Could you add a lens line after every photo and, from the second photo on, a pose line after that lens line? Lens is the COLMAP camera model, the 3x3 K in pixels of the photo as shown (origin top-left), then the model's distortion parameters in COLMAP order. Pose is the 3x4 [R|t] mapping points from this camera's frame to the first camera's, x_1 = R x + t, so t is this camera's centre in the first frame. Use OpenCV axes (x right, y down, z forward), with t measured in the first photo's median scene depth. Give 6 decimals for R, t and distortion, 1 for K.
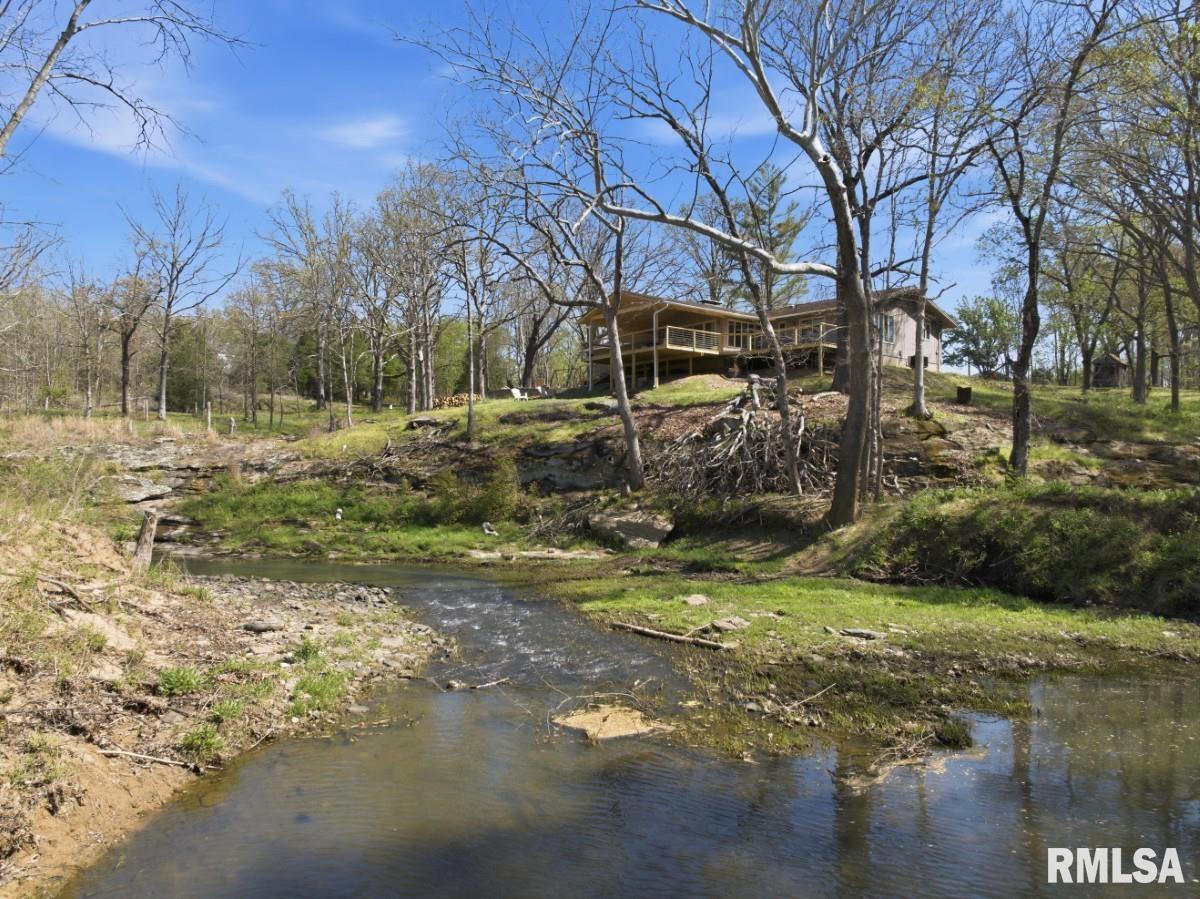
lens RADIAL K [[852.9, 0, 600.0], [0, 852.9, 449.5], [0, 0, 1]] dist [-0.035855, -0.003687]
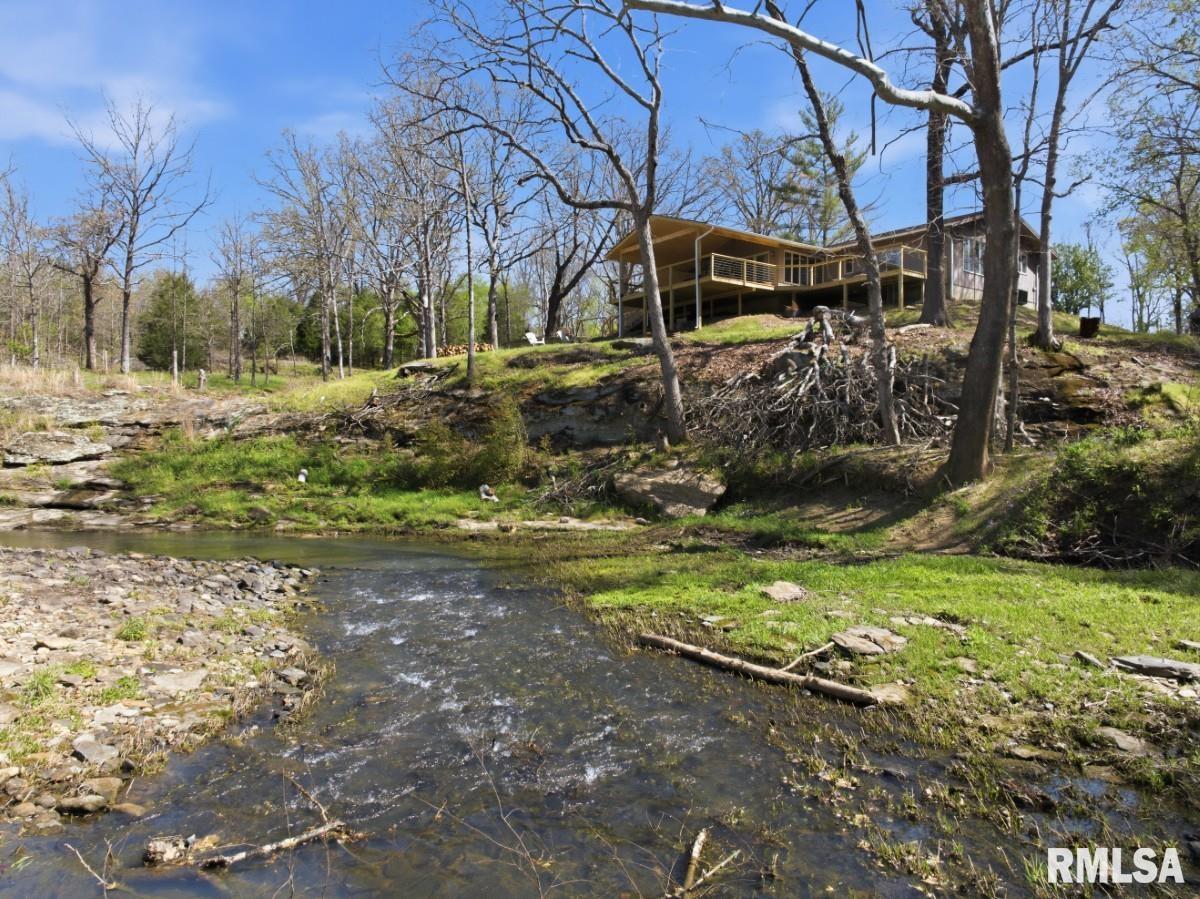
lens RADIAL K [[852.9, 0, 600.0], [0, 852.9, 449.5], [0, 0, 1]] dist [-0.035855, -0.003687]
pose [[0.999099, -0.002575, -0.042353, 0.006082], [0.003533, 0.999740, 0.022544, 0.035055], [0.042284, -0.022673, 0.998848, 0.219997]]
